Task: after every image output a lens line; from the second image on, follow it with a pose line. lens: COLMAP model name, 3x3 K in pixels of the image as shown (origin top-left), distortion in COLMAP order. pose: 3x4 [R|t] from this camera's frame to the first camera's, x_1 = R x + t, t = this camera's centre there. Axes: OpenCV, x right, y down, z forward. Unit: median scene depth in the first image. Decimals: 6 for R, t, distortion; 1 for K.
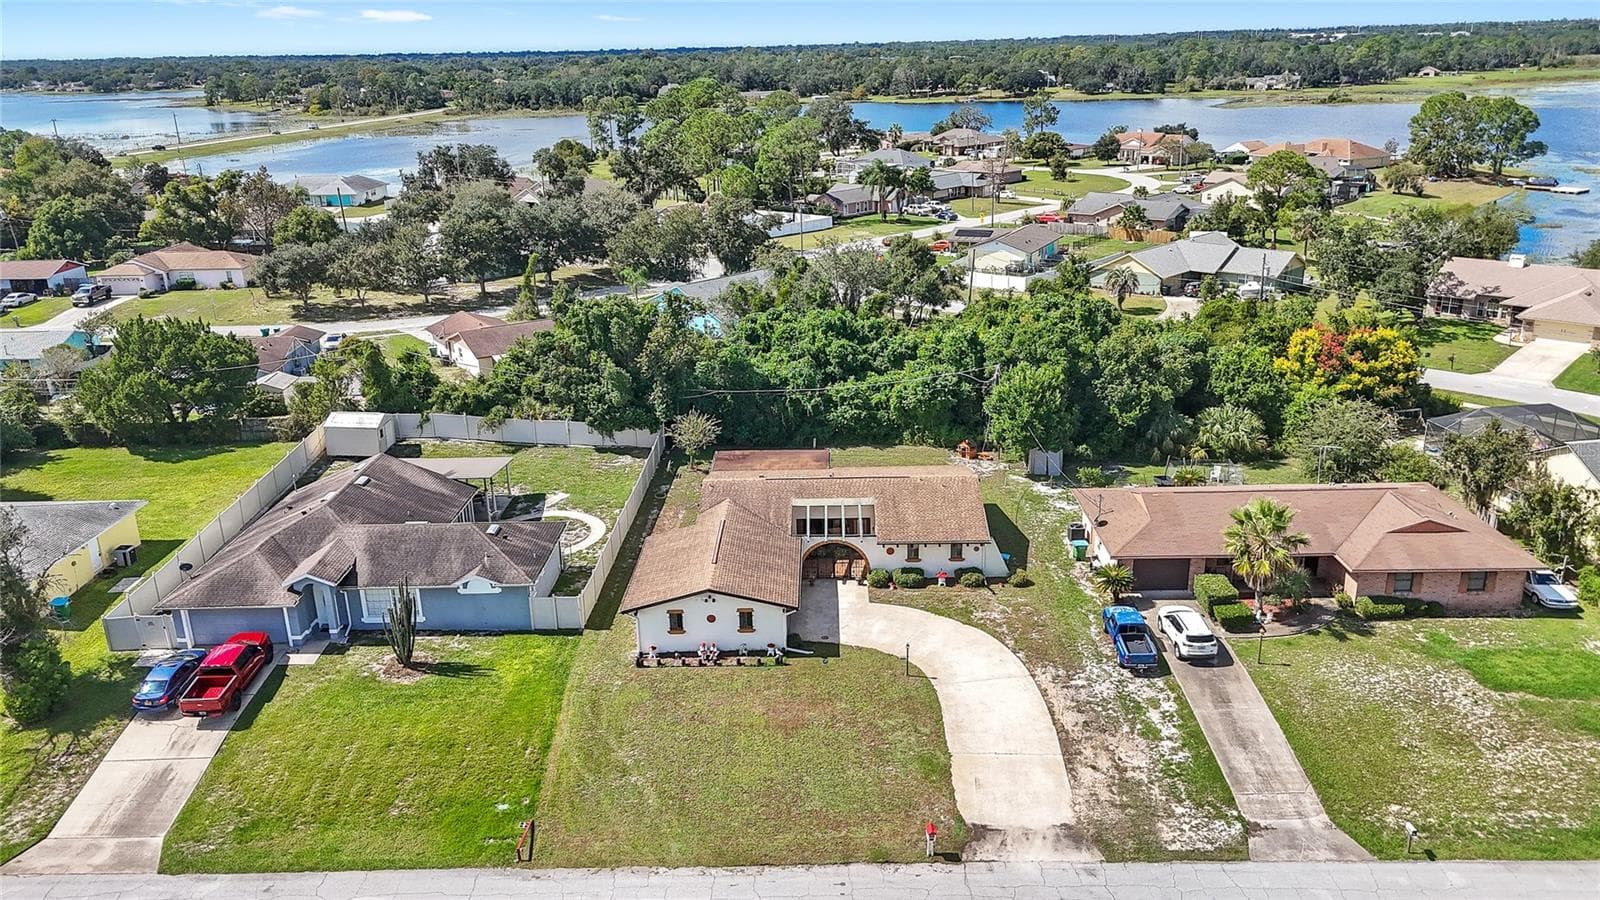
lens RADIAL K [[1176.5, 0, 801.7], [0, 1176.5, 450.4], [0, 0, 1]] dist [0.076292, -0.073876]
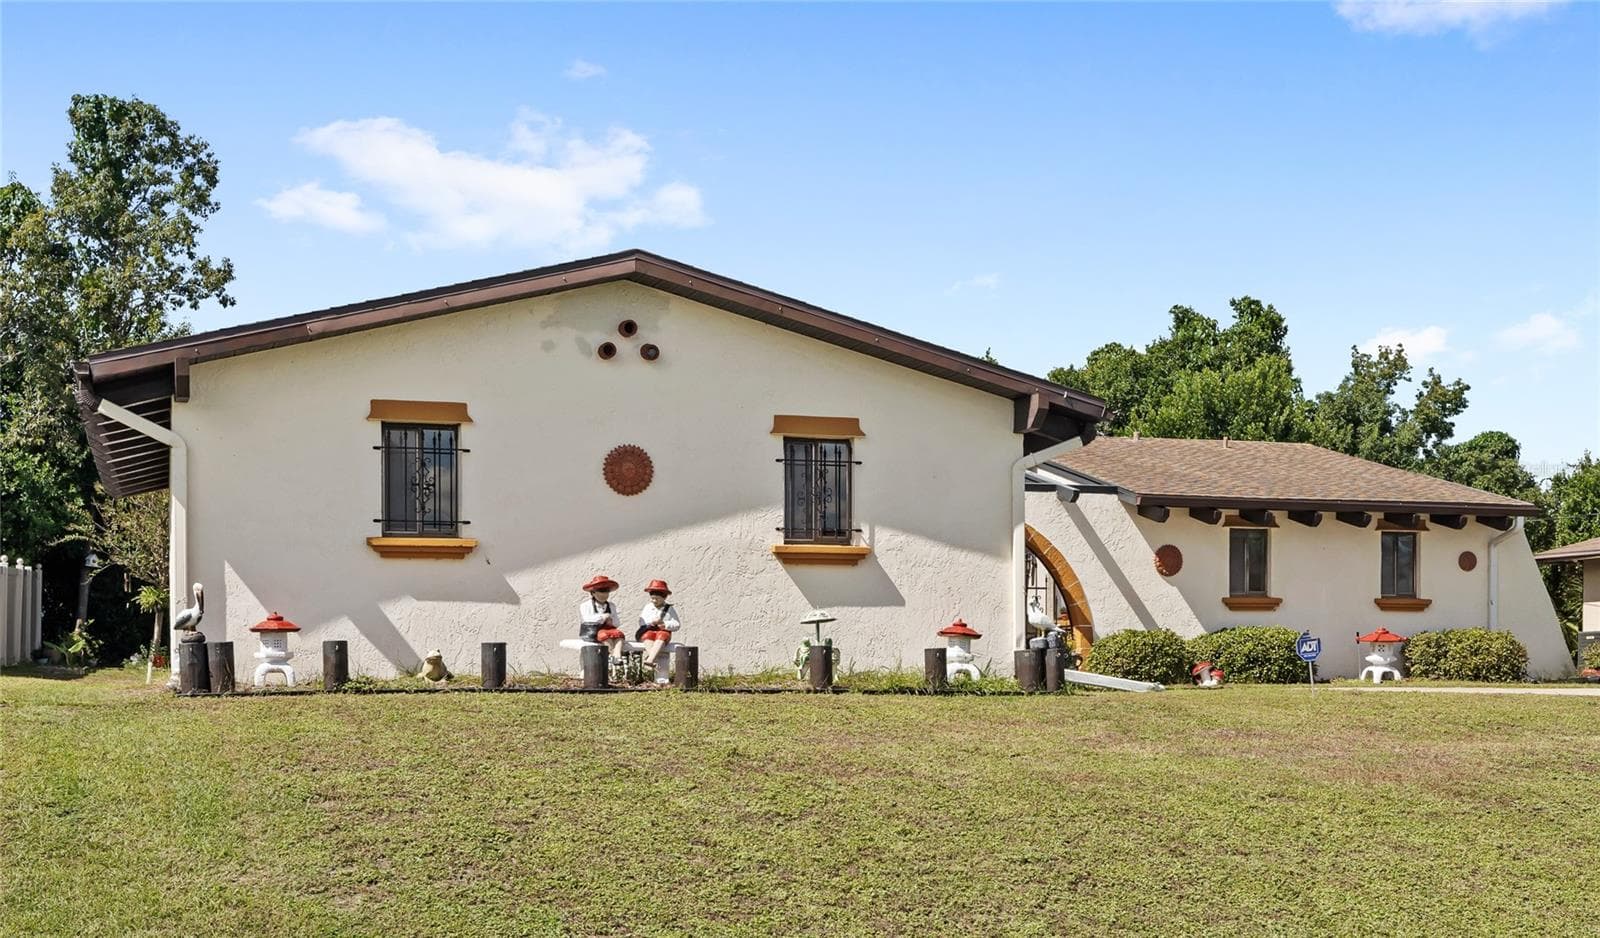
lens RADIAL K [[2084.6, 0, 851.9], [0, 2084.6, 699.1], [0, 0, 1]] dist [-0.016227, 0.000000]
pose [[0.942633, 0.025103, 0.332887, -0.141241], [0.082437, 0.948782, -0.304986, 0.260854], [-0.323493, 0.314932, 0.892284, 0.698071]]
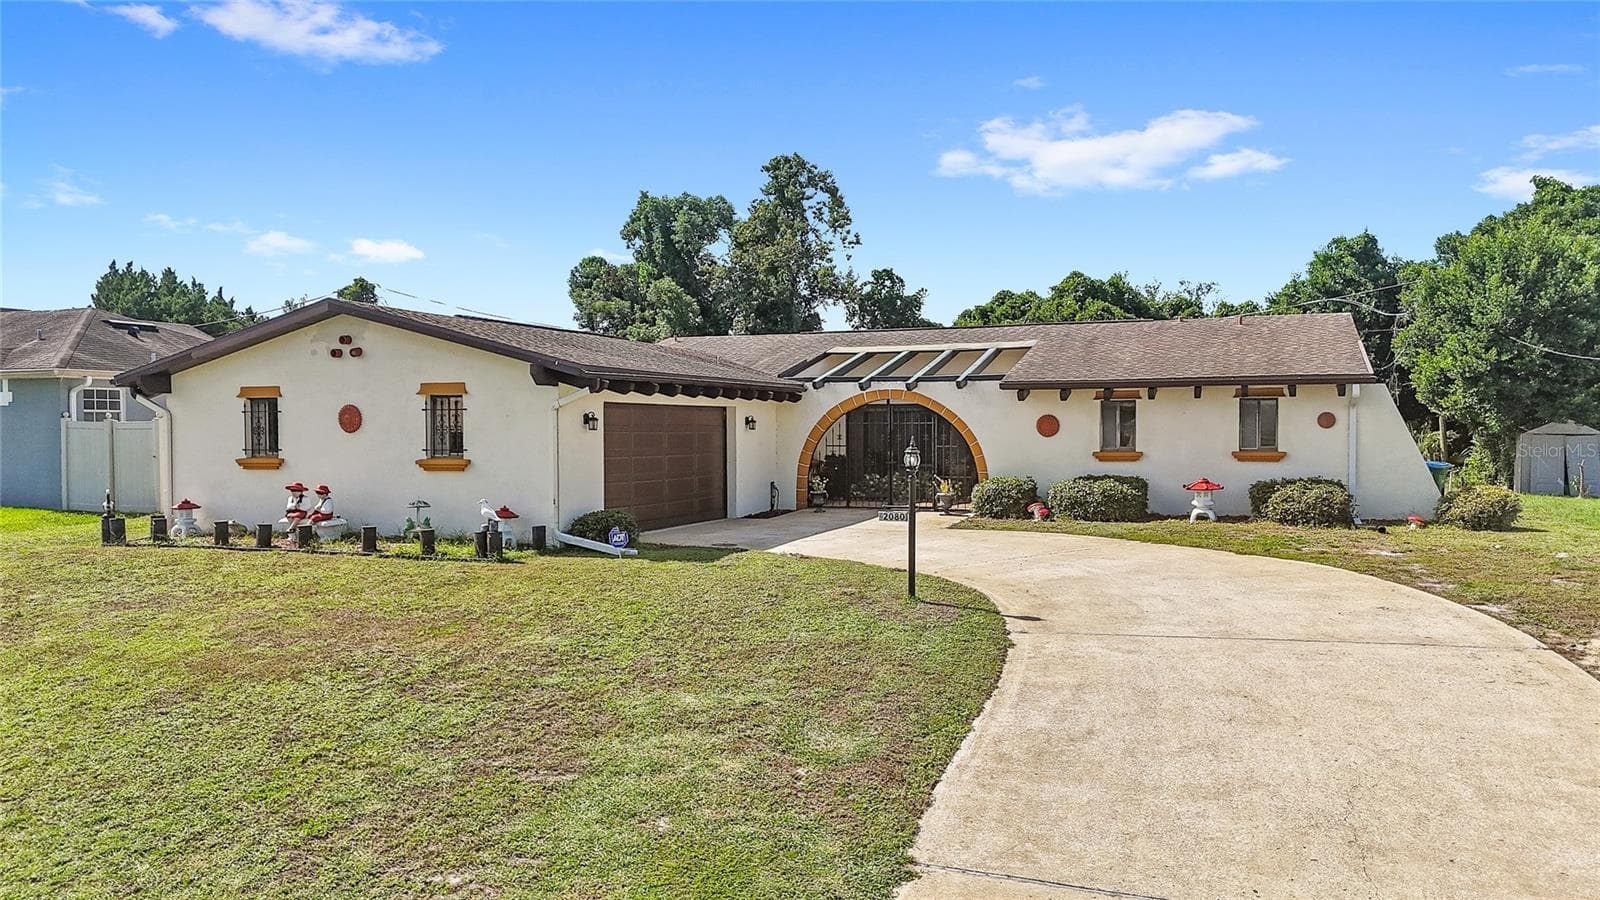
lens RADIAL K [[1176.5, 0, 803.5], [0, 1176.5, 450.1], [0, 0, 1]] dist [0.076292, -0.073876]
pose [[0.940278, 0.030939, -0.338999, 0.135377], [-0.130181, 0.952844, -0.274119, 0.212362], [0.314532, 0.301879, 0.899966, 0.729799]]
